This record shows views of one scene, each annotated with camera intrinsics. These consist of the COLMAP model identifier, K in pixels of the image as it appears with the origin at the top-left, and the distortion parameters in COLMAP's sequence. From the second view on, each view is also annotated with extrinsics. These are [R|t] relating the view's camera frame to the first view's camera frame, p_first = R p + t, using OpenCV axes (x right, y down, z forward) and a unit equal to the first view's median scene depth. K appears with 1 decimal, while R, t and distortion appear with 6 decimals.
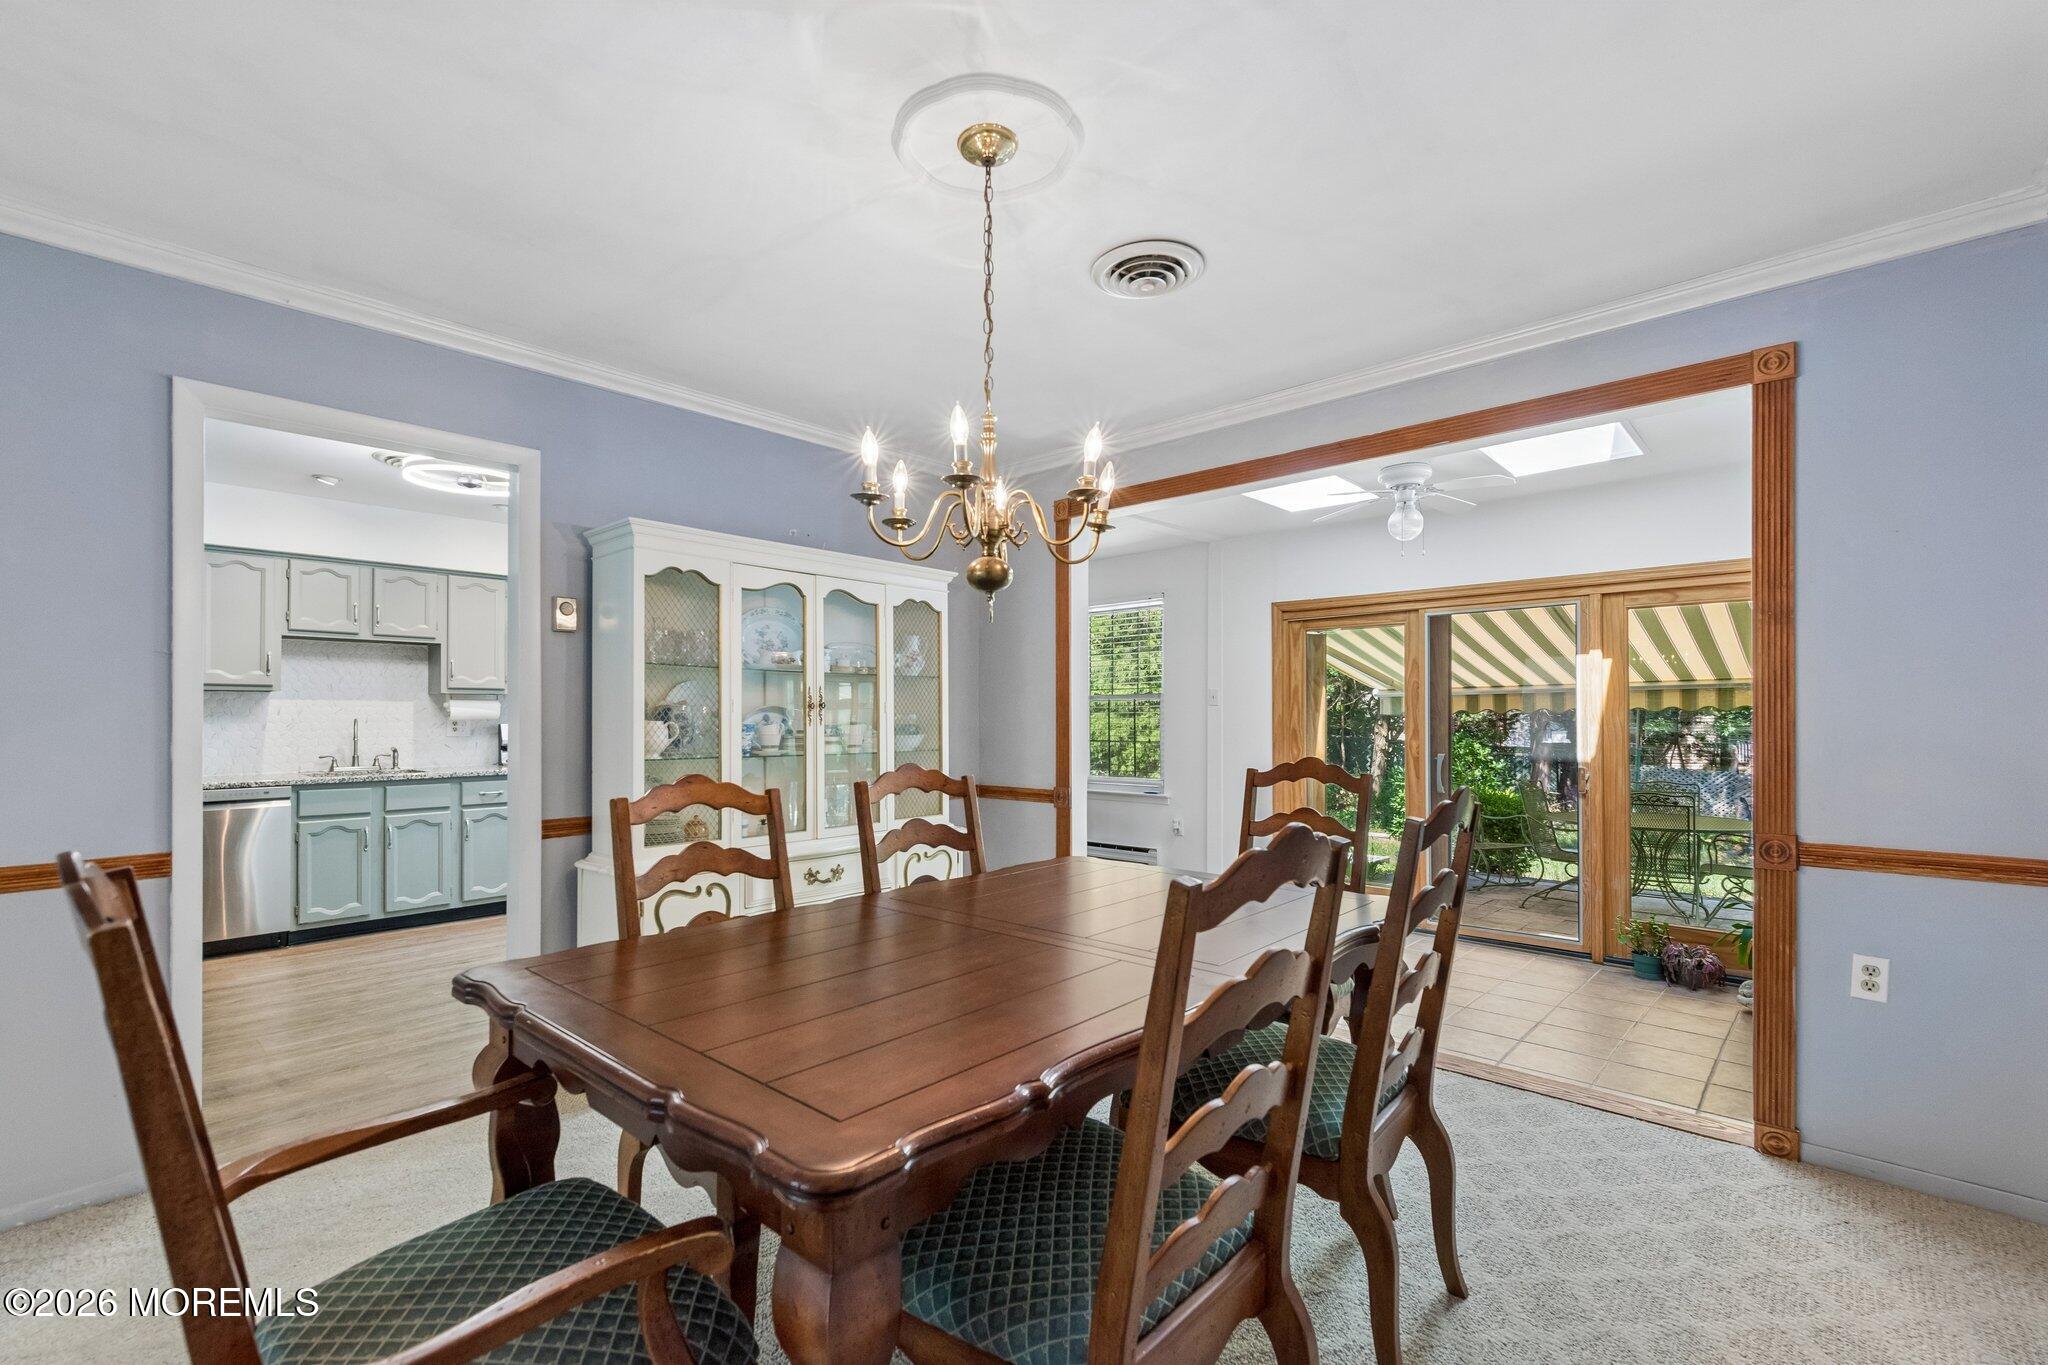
lens RADIAL K [[905.4, 0, 1022.2], [0, 905.4, 681.2], [0, 0, 1]] dist [0.000530, 0.000069]
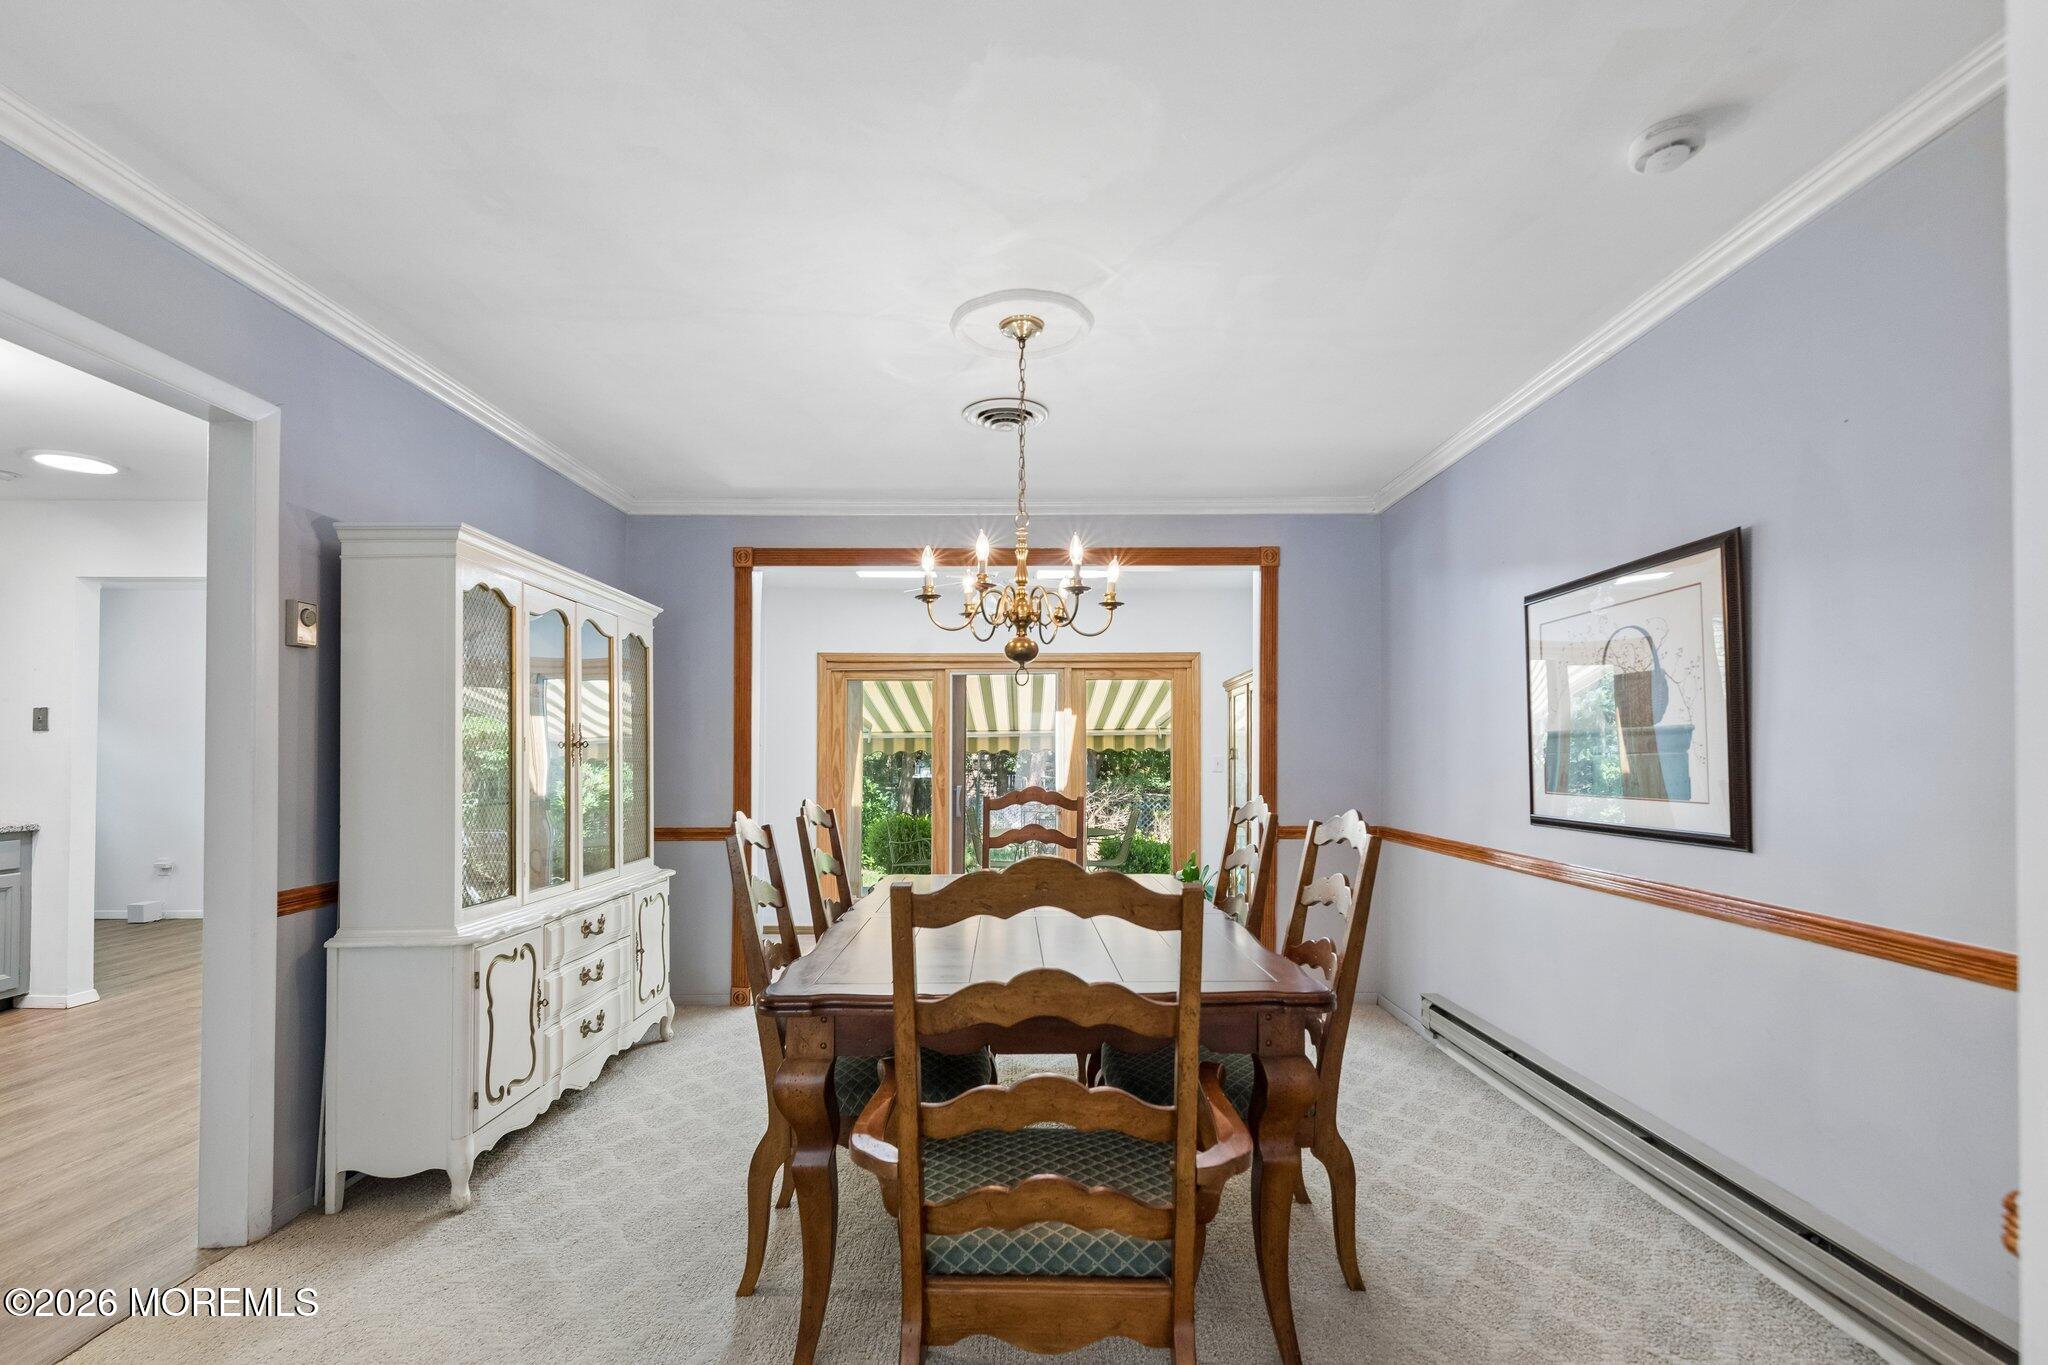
lens RADIAL K [[917.4, 0, 1029.1], [0, 917.4, 706.9], [0, 0, 1]] dist [0.000103, 0.000019]
pose [[0.730178, 0.034948, 0.682363, -0.555889], [-0.025728, 0.999389, -0.023655, -0.001045], [-0.682773, -0.000284, 0.730631, 0.003962]]
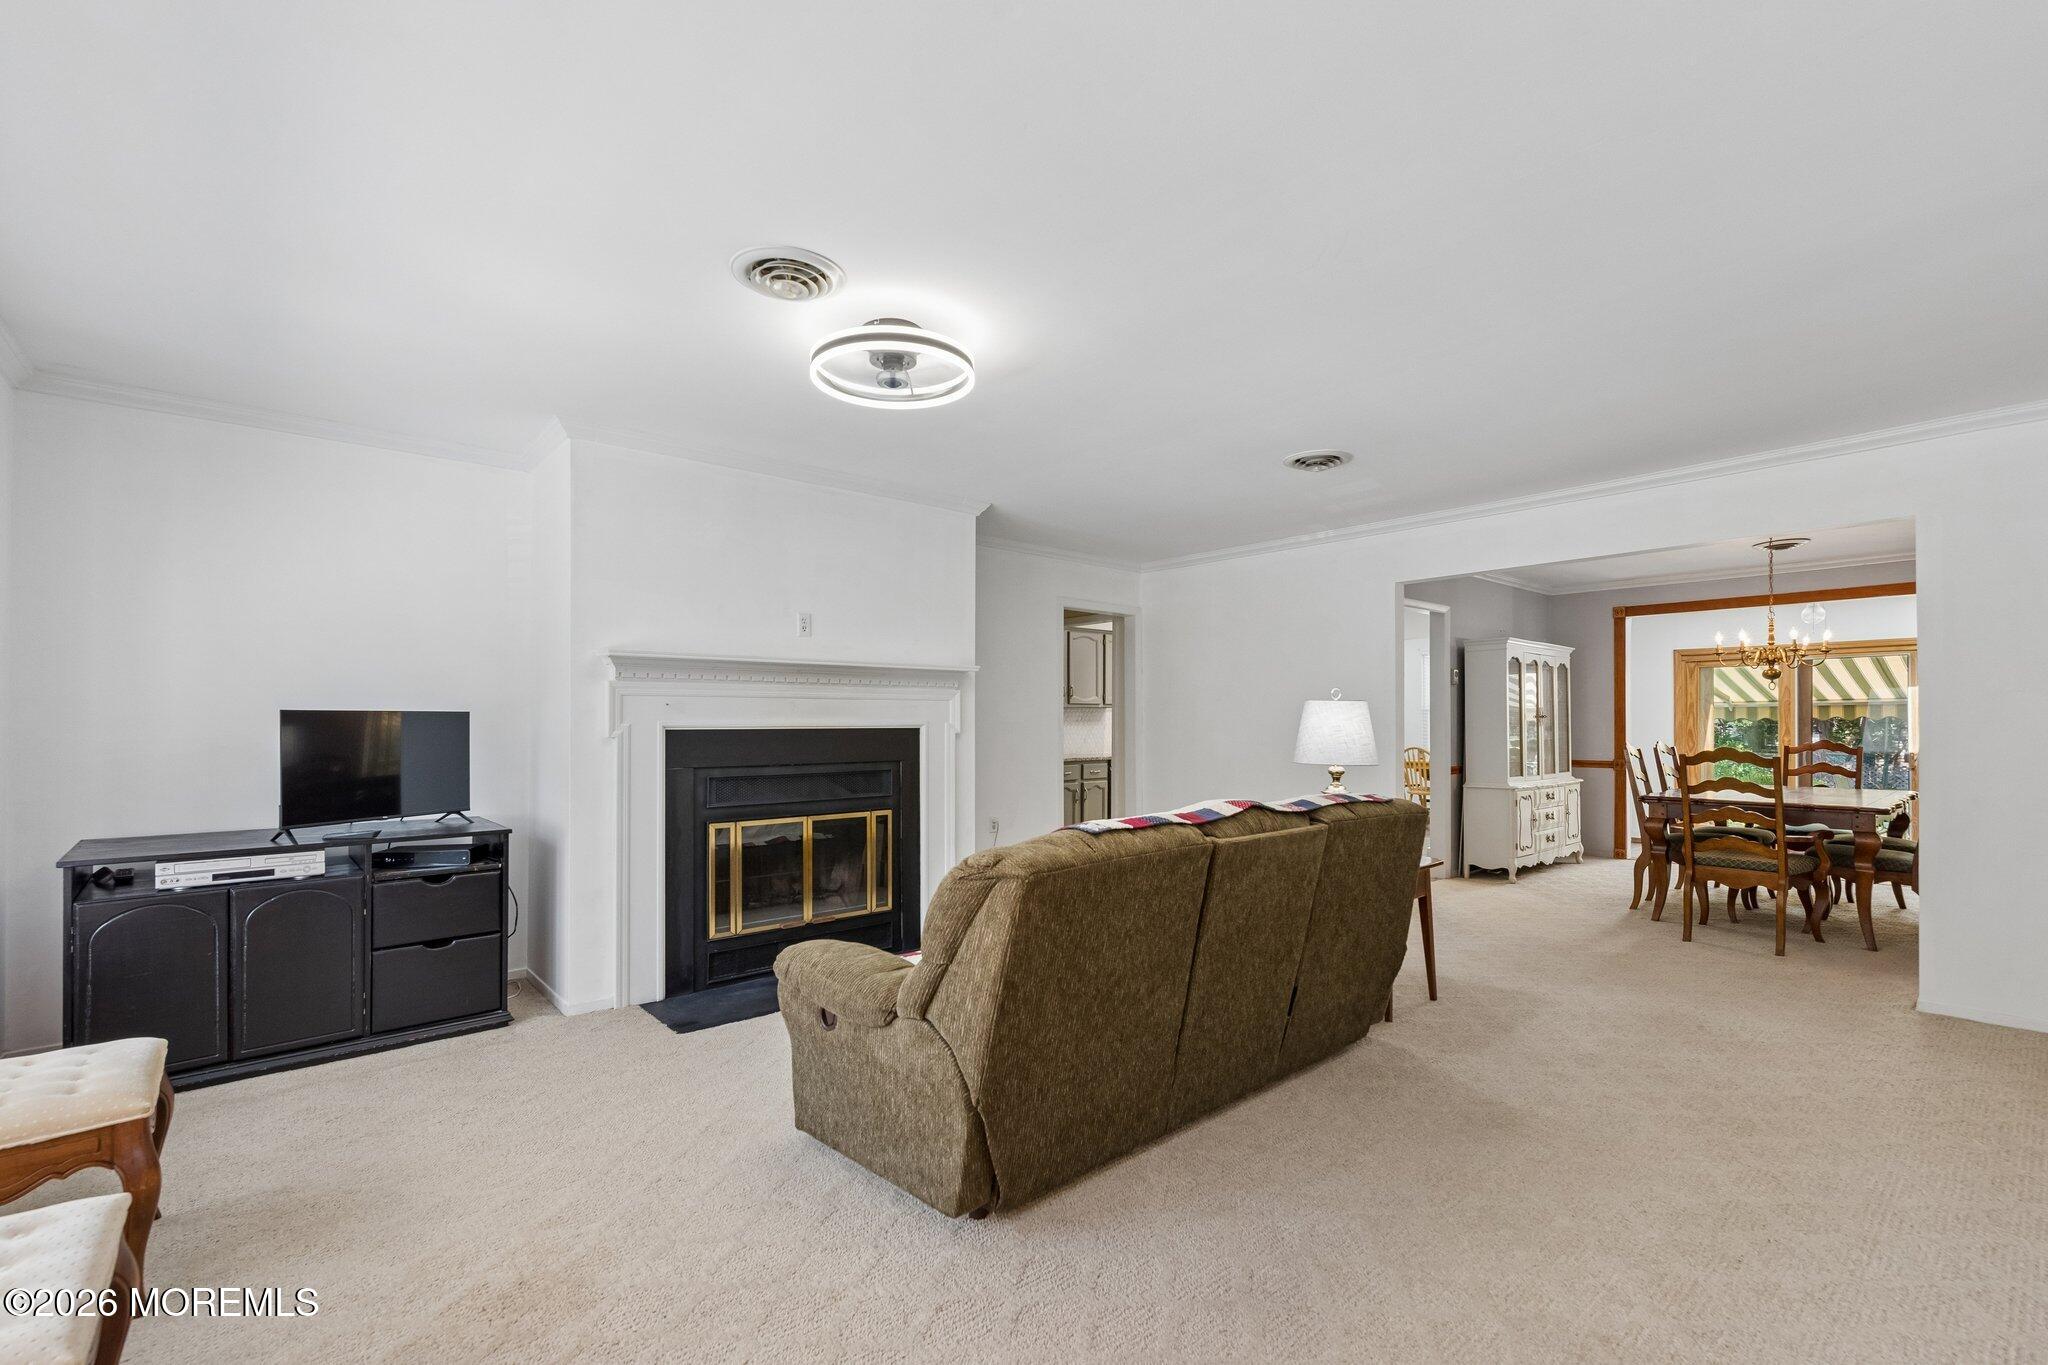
lens RADIAL K [[903.8, 0, 1027.7], [0, 903.8, 735.4], [0, 0, 1]] dist [-0.001191, -0.000130]
pose [[0.994075, 0.001244, -0.108690, -1.260098], [0.004571, 0.998571, 0.053240, -0.050832], [0.108601, -0.053421, 0.992649, -1.309241]]
